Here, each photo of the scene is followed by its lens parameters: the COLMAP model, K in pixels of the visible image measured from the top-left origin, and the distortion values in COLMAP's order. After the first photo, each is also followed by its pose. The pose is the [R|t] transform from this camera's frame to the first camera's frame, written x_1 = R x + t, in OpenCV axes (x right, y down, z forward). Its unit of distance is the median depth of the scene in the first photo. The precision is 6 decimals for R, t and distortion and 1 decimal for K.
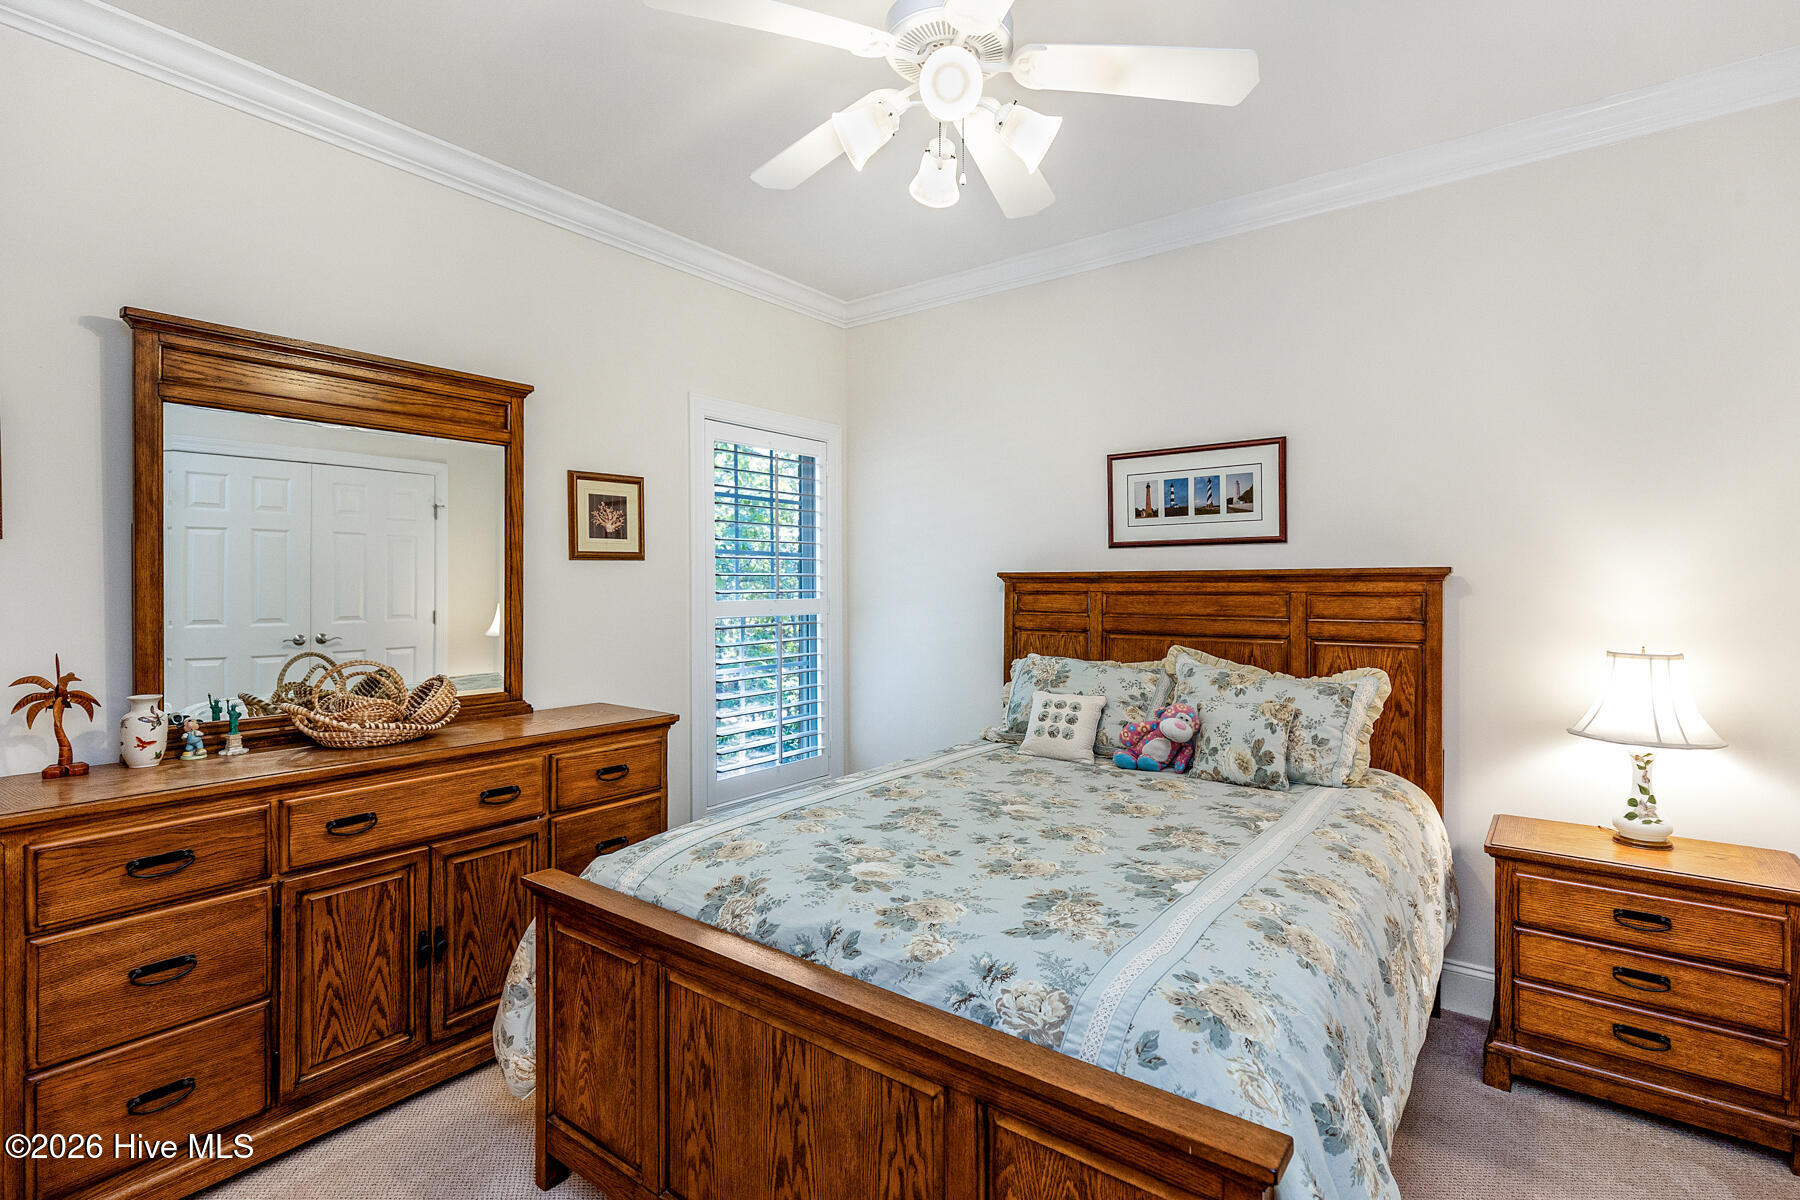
lens RADIAL K [[846.9, 0, 899.7], [0, 846.9, 587.9], [0, 0, 1]] dist [0.003465, 0.000142]
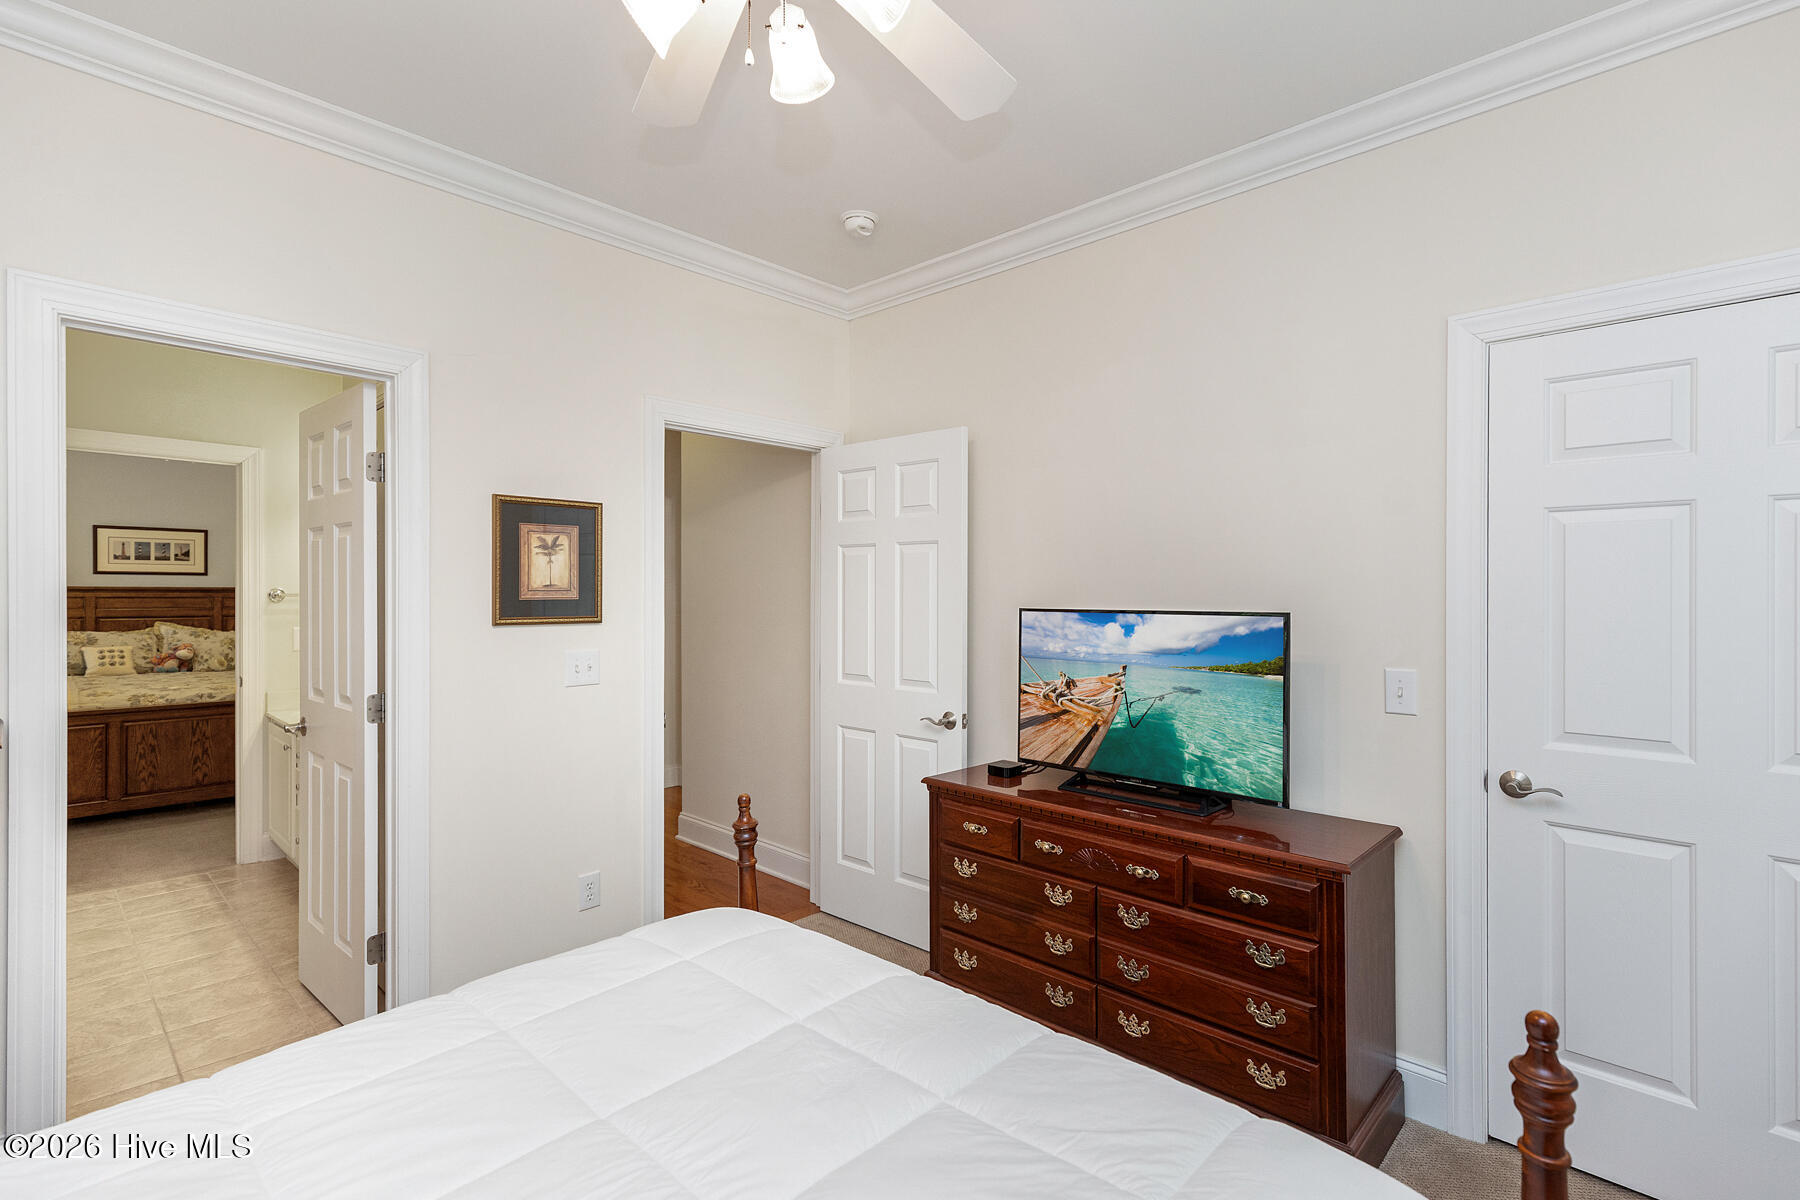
lens RADIAL K [[822.5, 0, 903.8], [0, 822.5, 588.6], [0, 0, 1]] dist [0.008448, 0.000516]
pose [[0.098331, 0.006347, 0.995134, -1.571641], [-0.004645, 0.999972, -0.005919, -0.012620], [-0.995143, -0.004040, 0.098357, -1.092034]]
